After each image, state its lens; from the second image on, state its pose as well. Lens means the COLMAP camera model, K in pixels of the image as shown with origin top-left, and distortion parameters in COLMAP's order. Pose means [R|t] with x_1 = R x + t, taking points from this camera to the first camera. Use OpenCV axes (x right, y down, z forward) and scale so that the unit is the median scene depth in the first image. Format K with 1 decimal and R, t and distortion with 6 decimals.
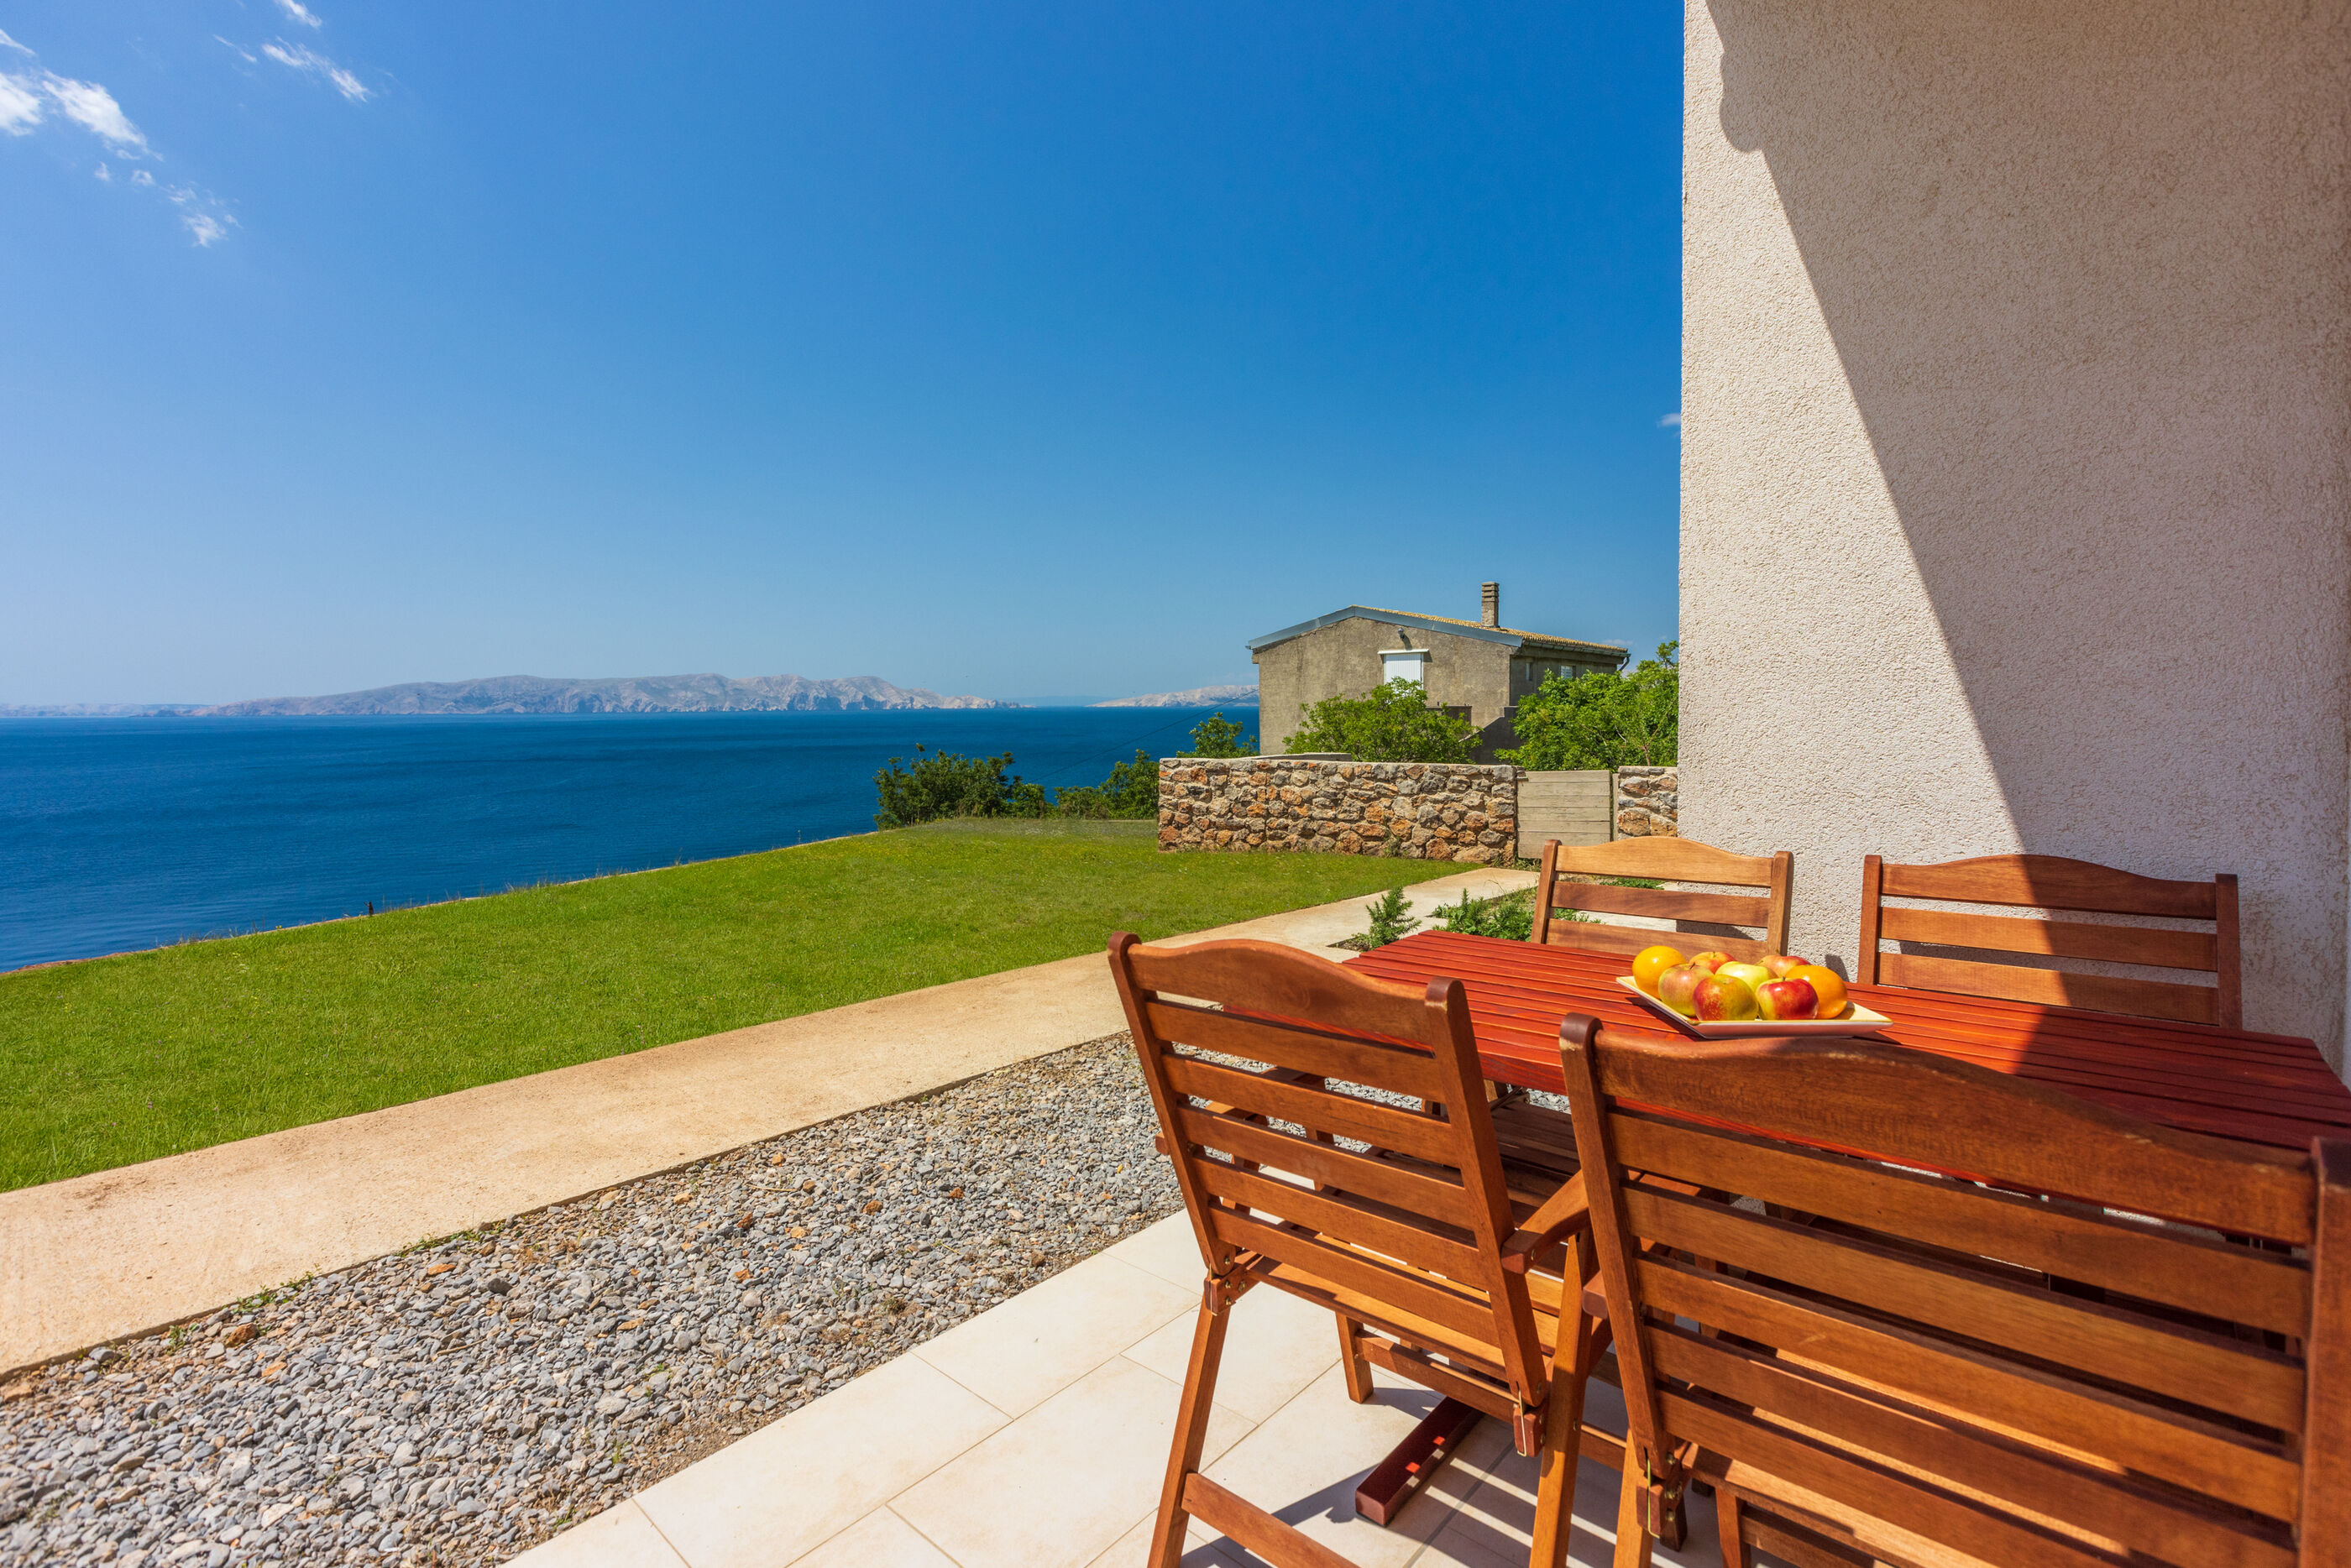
lens RADIAL K [[1070.7, 0, 1177.2], [0, 1070.7, 754.7], [0, 0, 1]] dist [0.001377, -0.000146]
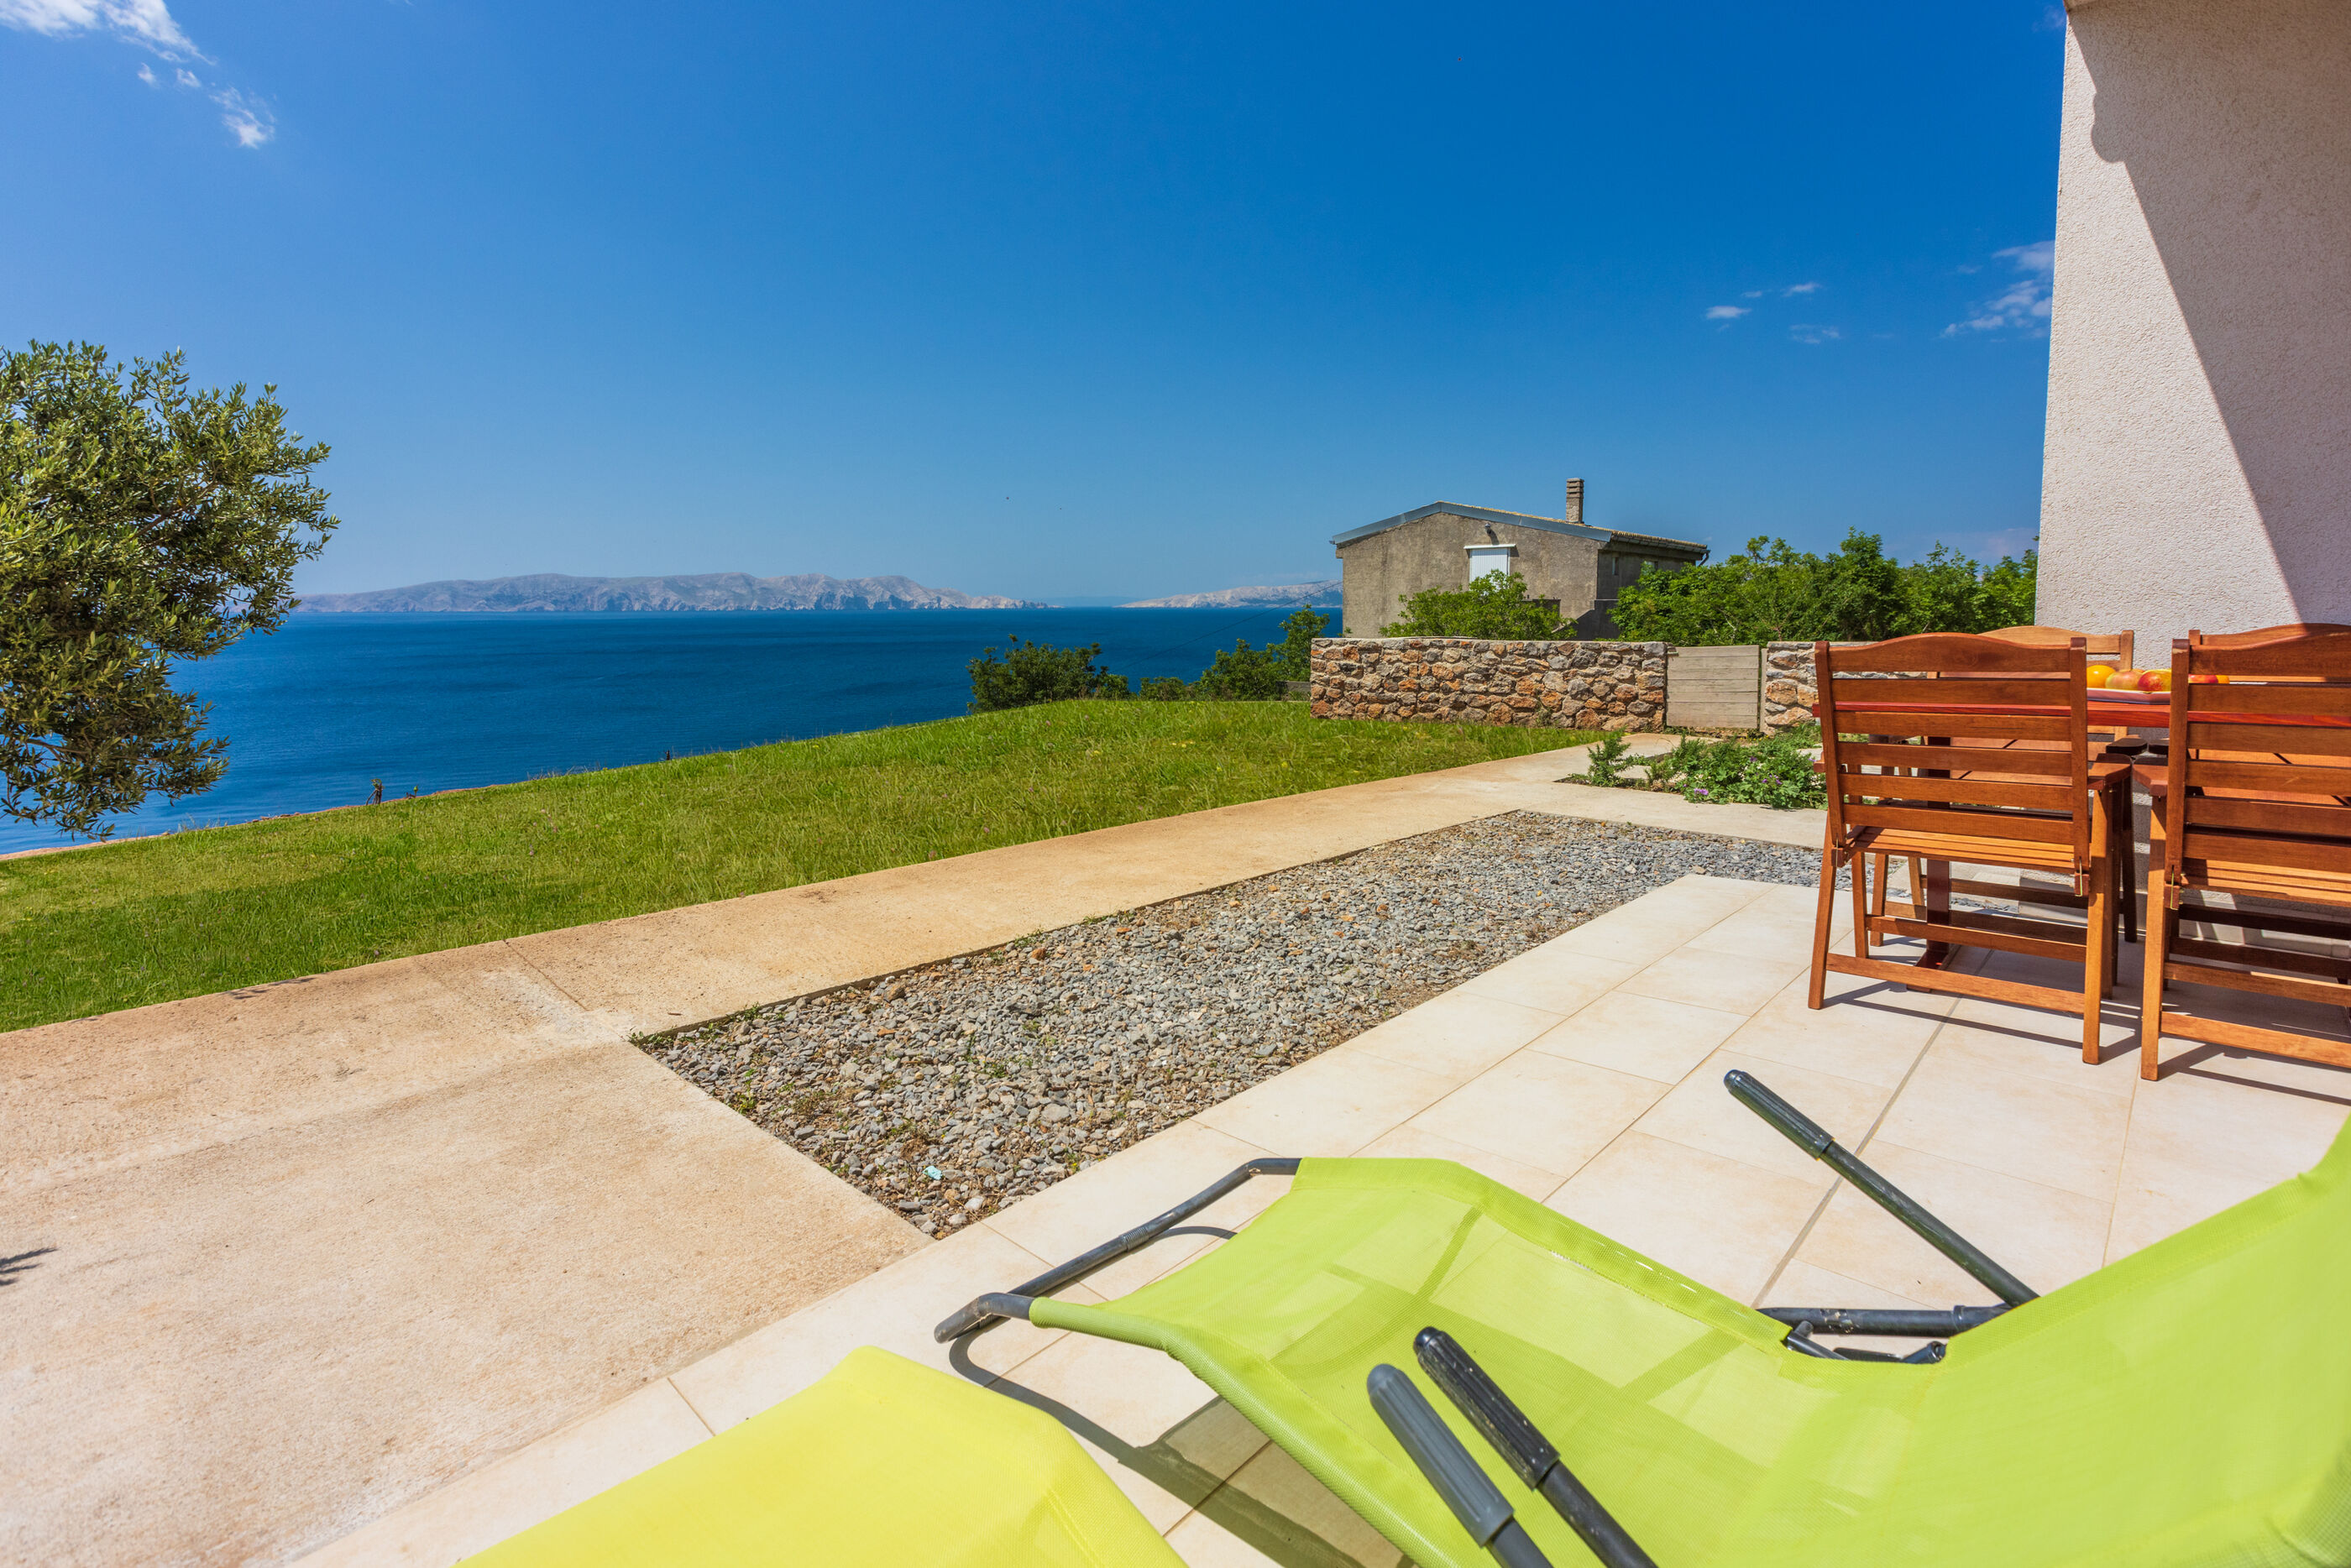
lens RADIAL K [[1070.7, 0, 1173.8], [0, 1070.7, 694.0], [0, 0, 1]] dist [0.001377, -0.000146]
pose [[0.999301, 0.008099, -0.036489, -0.147758], [-0.006765, 0.999310, 0.036517, 0.026873], [0.036760, -0.036245, 0.998667, -0.116732]]
